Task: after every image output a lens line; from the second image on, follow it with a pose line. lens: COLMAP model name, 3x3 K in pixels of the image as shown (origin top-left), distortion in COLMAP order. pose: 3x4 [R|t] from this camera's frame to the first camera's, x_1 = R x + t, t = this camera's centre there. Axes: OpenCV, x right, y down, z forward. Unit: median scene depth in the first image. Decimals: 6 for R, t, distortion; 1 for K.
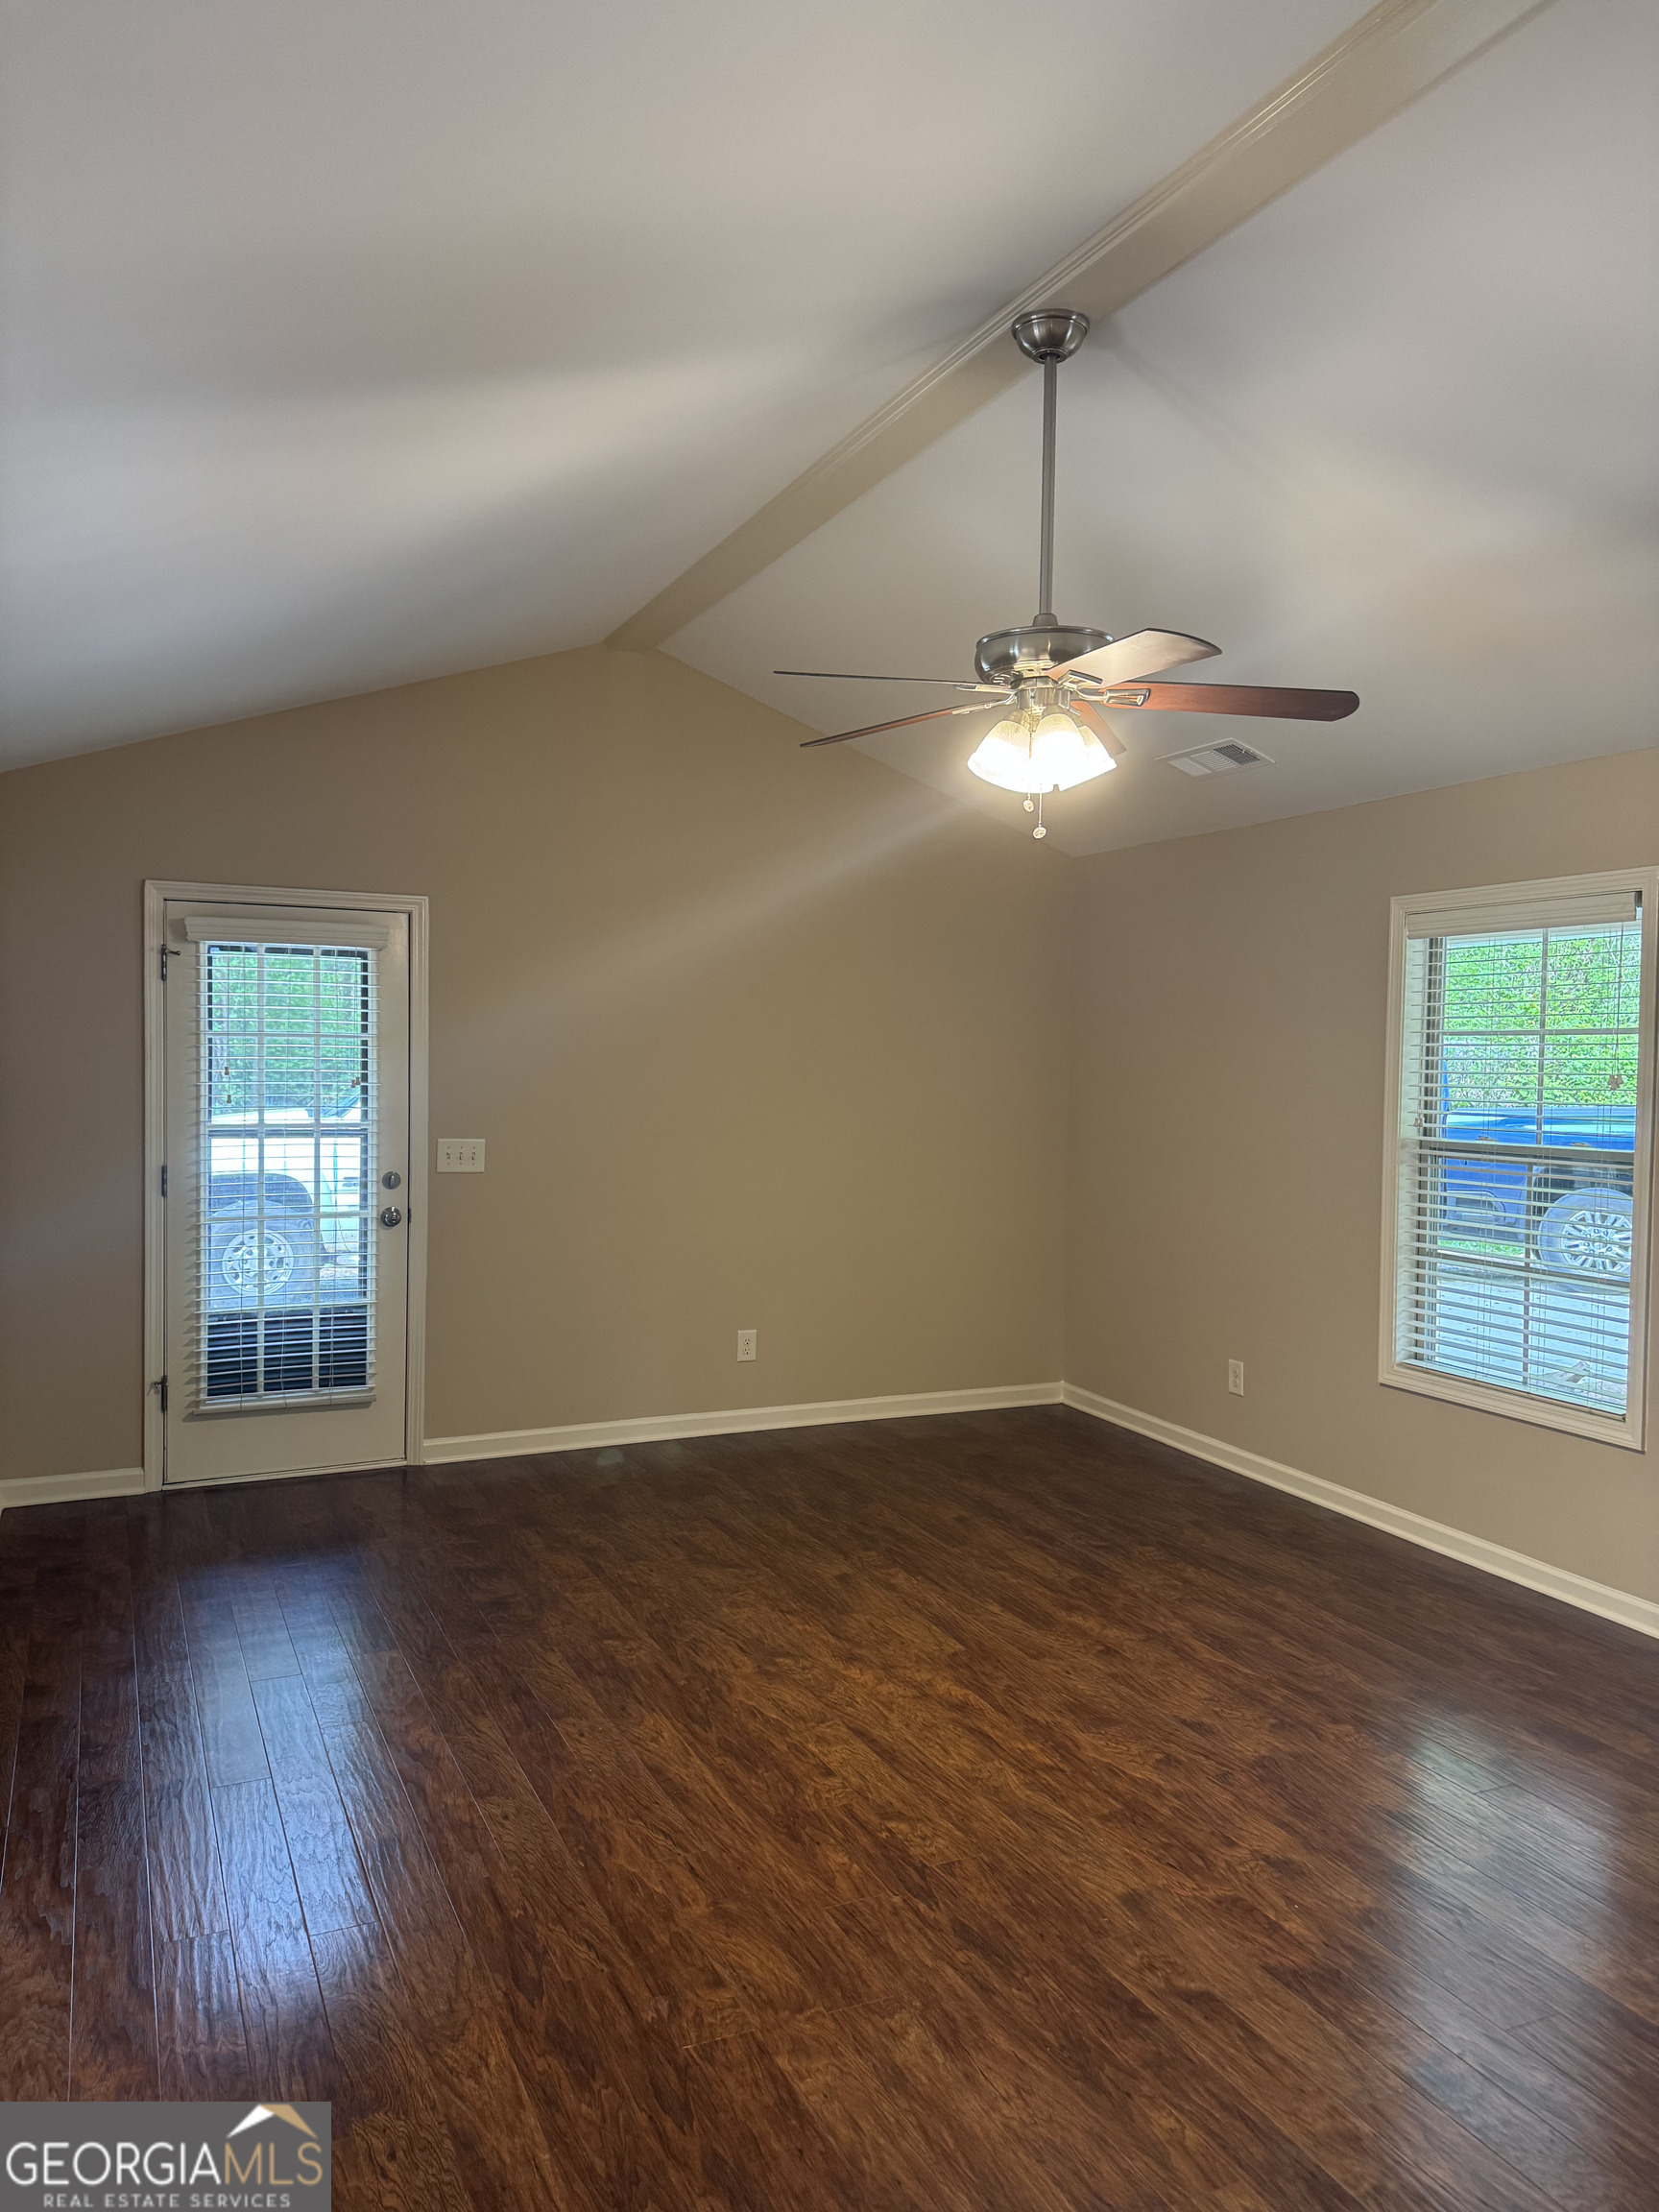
lens RADIAL K [[1556.2, 0, 843.1], [0, 1556.2, 1083.3], [0, 0, 1]] dist [0.066279, -0.067868]
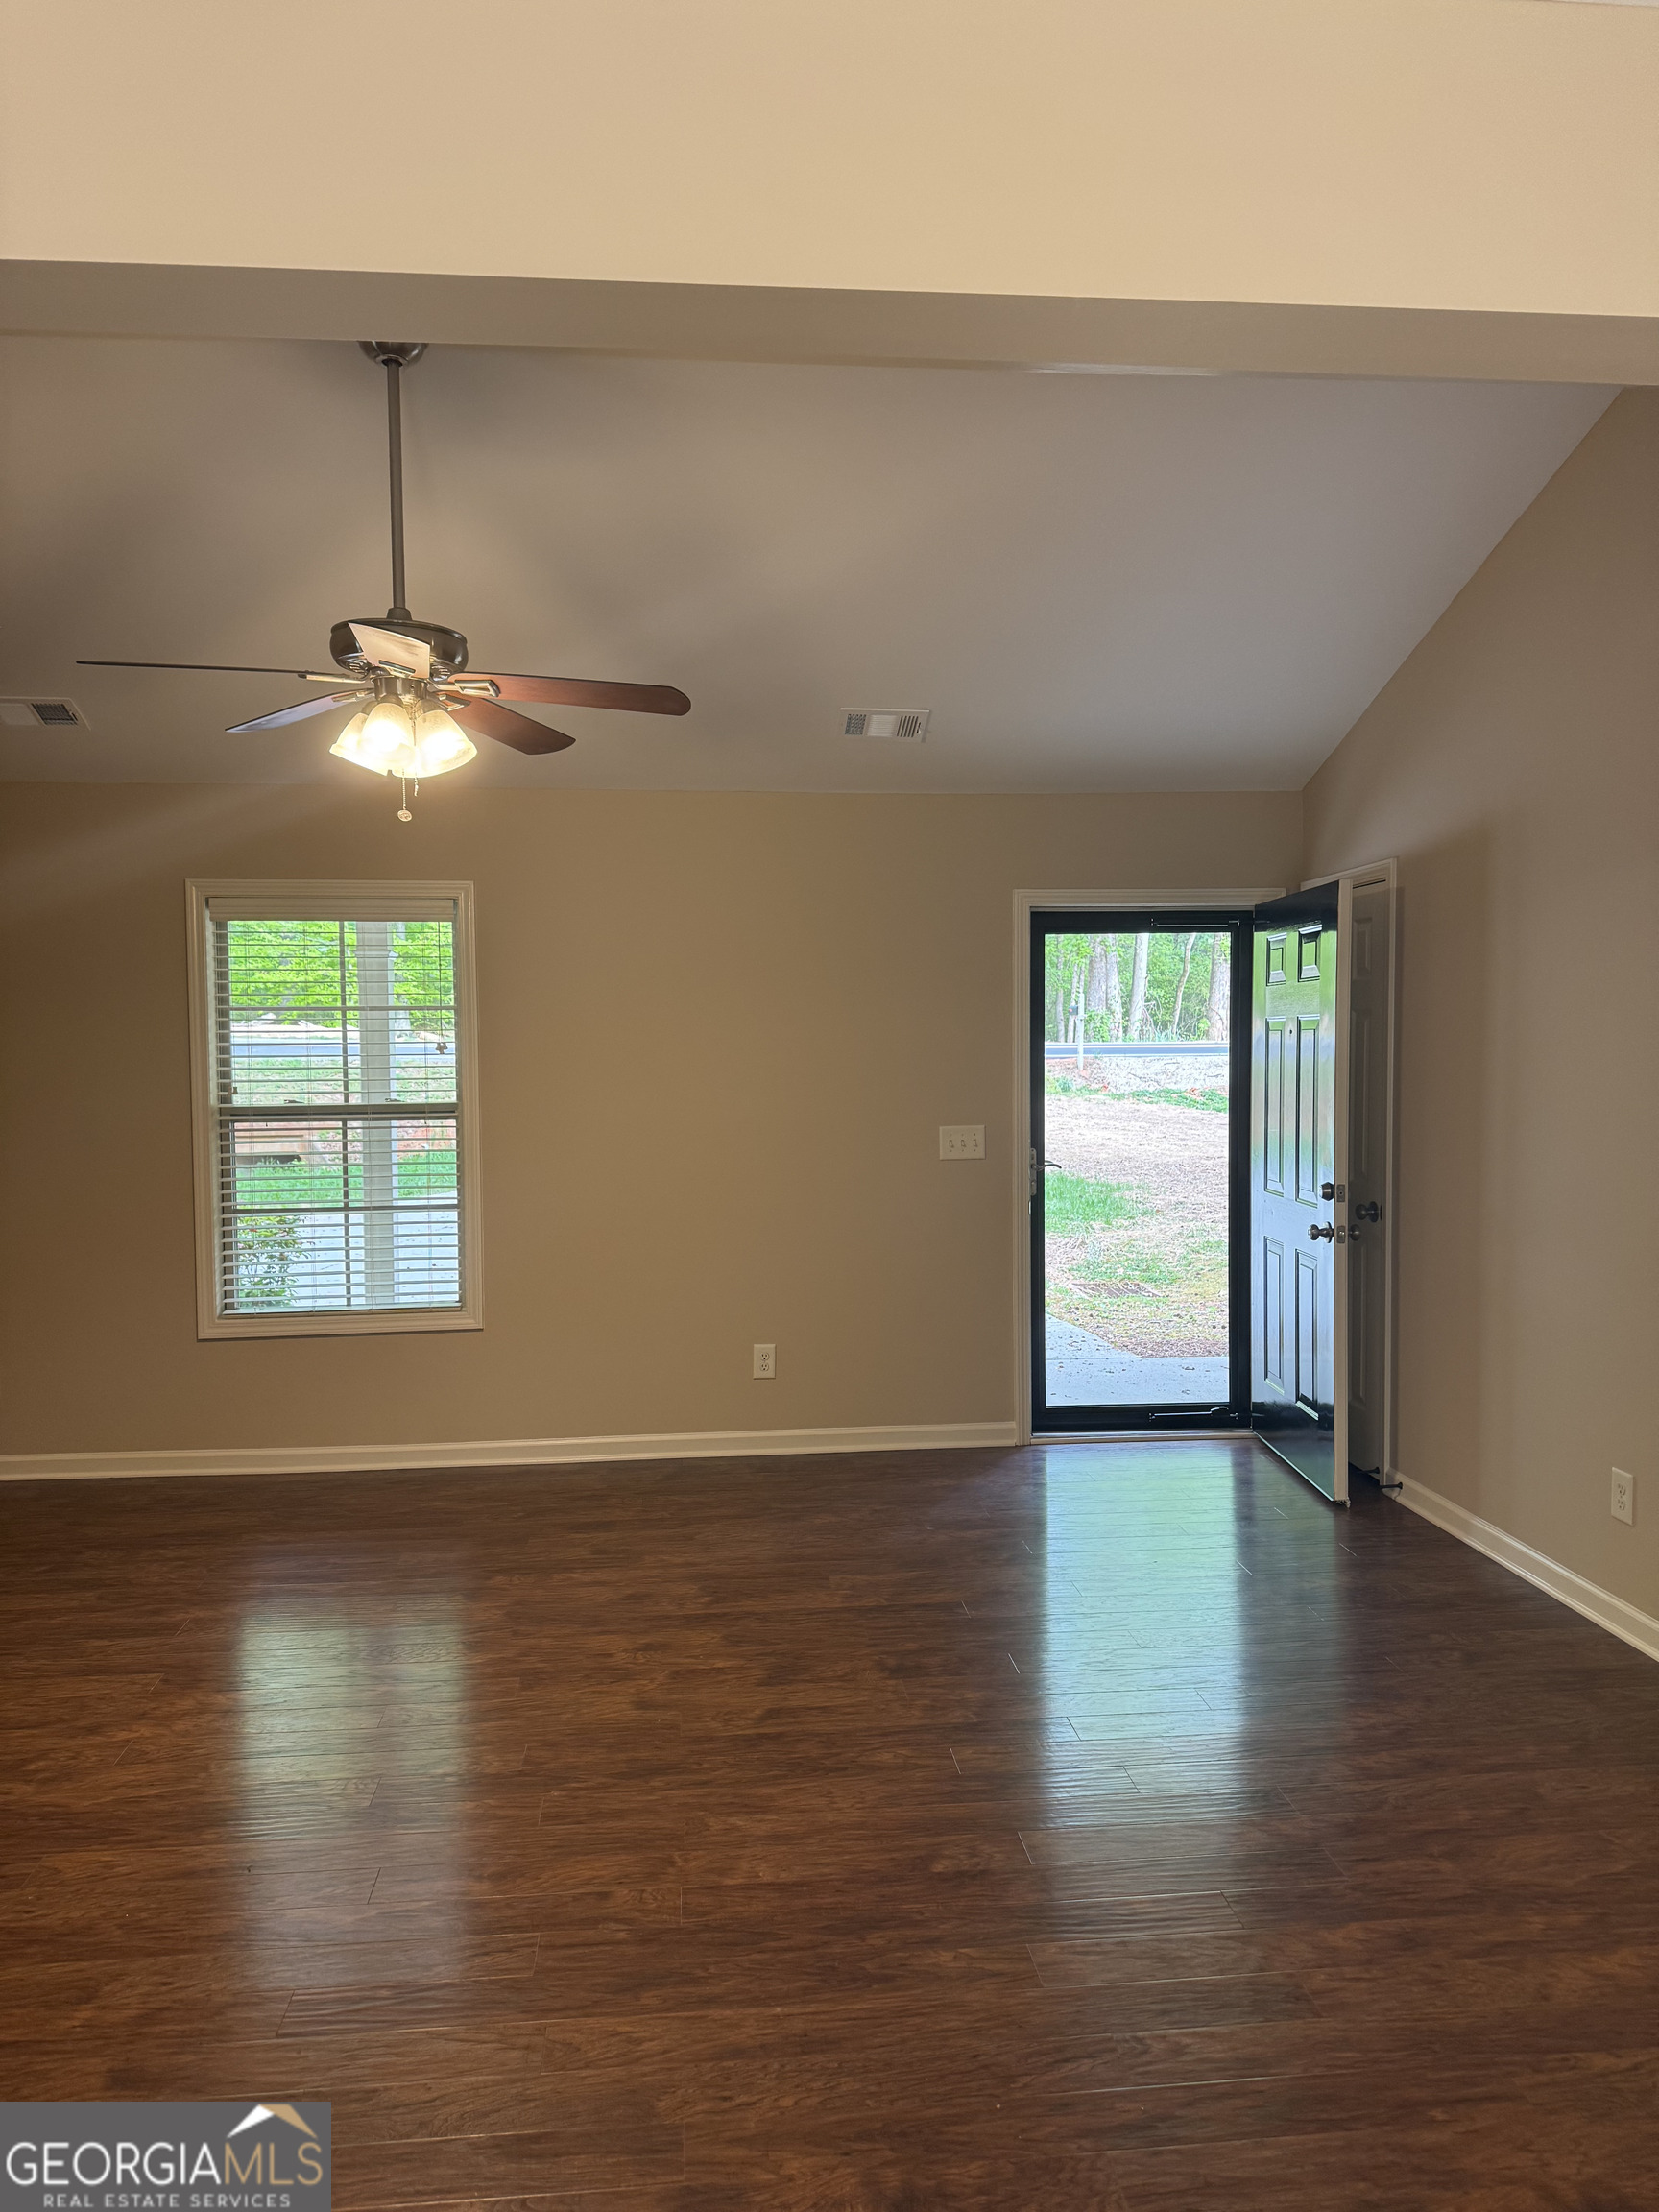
lens RADIAL K [[1556.2, 0, 813.9], [0, 1556.2, 1086.9], [0, 0, 1]] dist [0.066279, -0.067868]
pose [[0.347767, -0.050072, 0.936243, -0.800031], [0.033875, 0.998592, 0.040824, -0.012385], [-0.936969, 0.017518, 0.348973, 0.385729]]
